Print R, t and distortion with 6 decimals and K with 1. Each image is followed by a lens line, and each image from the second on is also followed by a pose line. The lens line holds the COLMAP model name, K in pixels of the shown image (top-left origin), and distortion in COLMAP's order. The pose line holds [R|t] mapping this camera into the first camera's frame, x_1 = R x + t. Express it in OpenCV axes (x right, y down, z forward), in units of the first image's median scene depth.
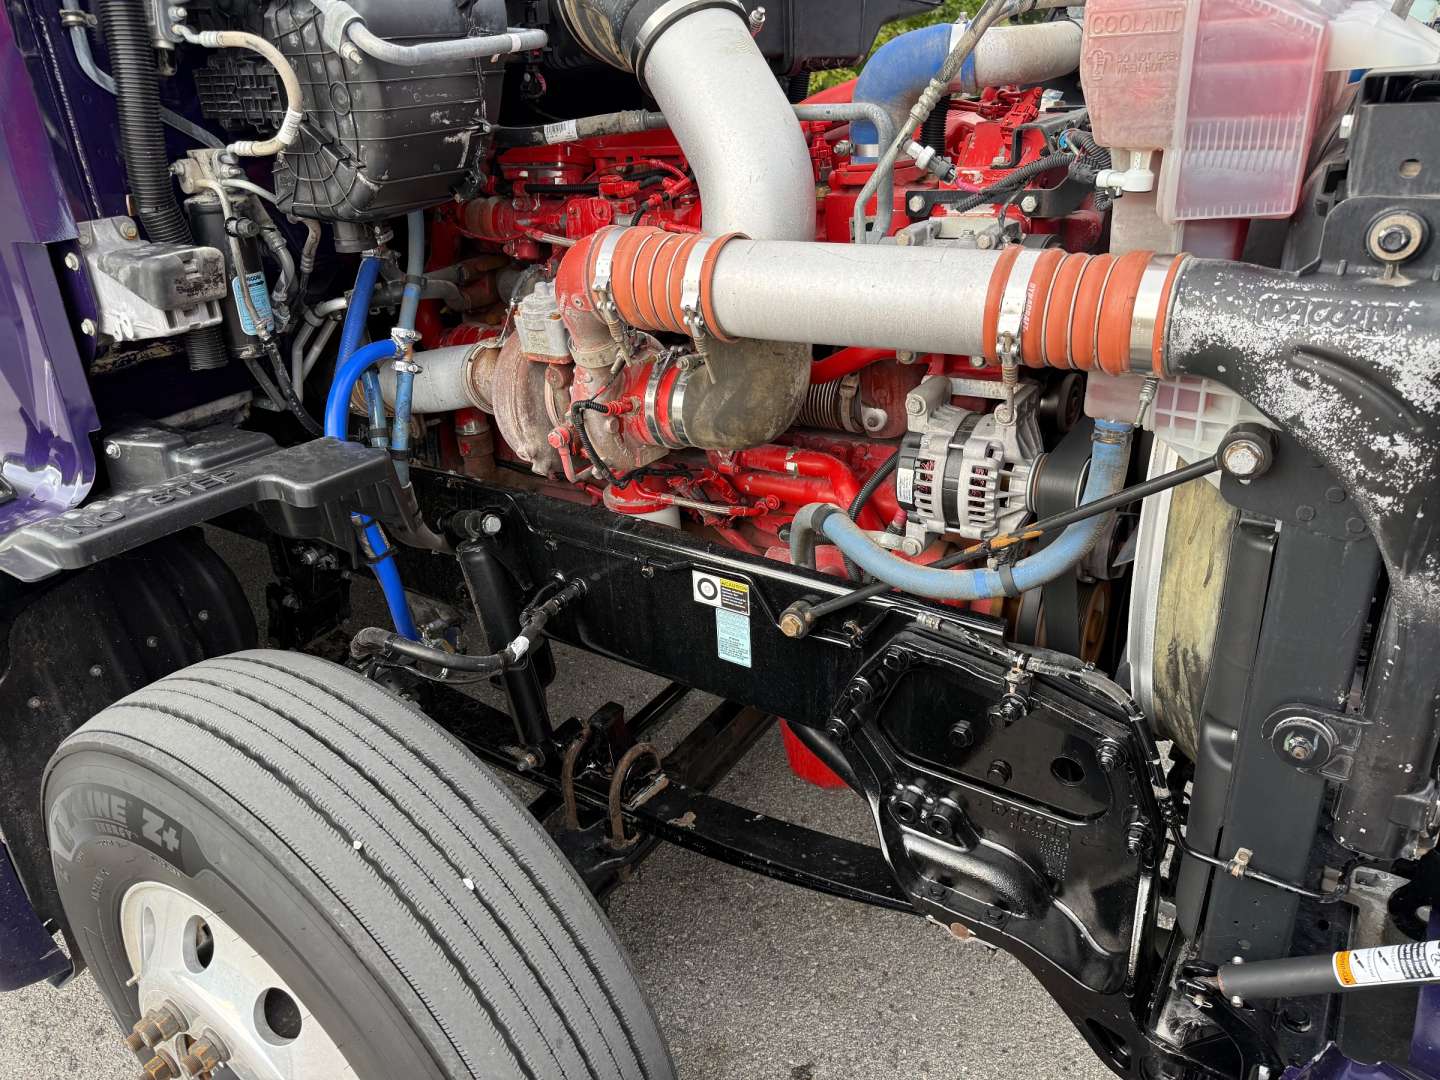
lens RADIAL K [[1017.2, 0, 720.0], [0, 1017.2, 540.0], [0, 0, 1]] dist [0.028039, -0.043168]
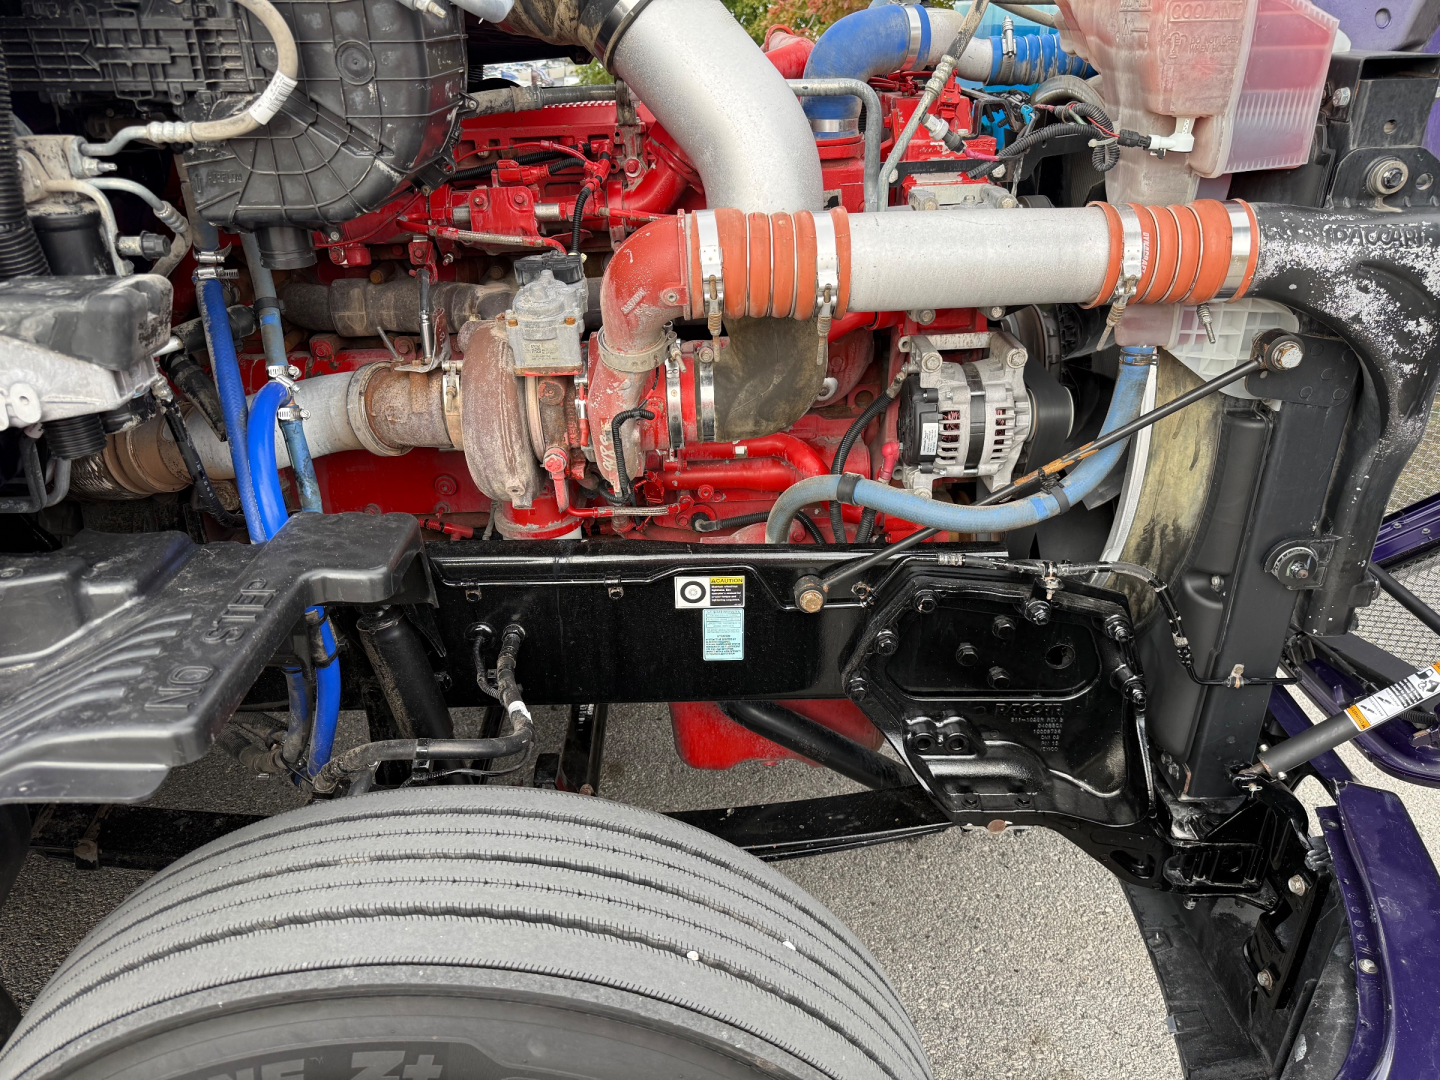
lens RADIAL K [[1017.2, 0, 720.0], [0, 1017.2, 540.0], [0, 0, 1]] dist [0.028039, -0.043168]
pose [[0.822142, -0.222699, 0.523916, -0.635654], [0.219358, 0.973170, 0.069440, -0.079262], [-0.525323, 0.057836, 0.848935, 0.232936]]
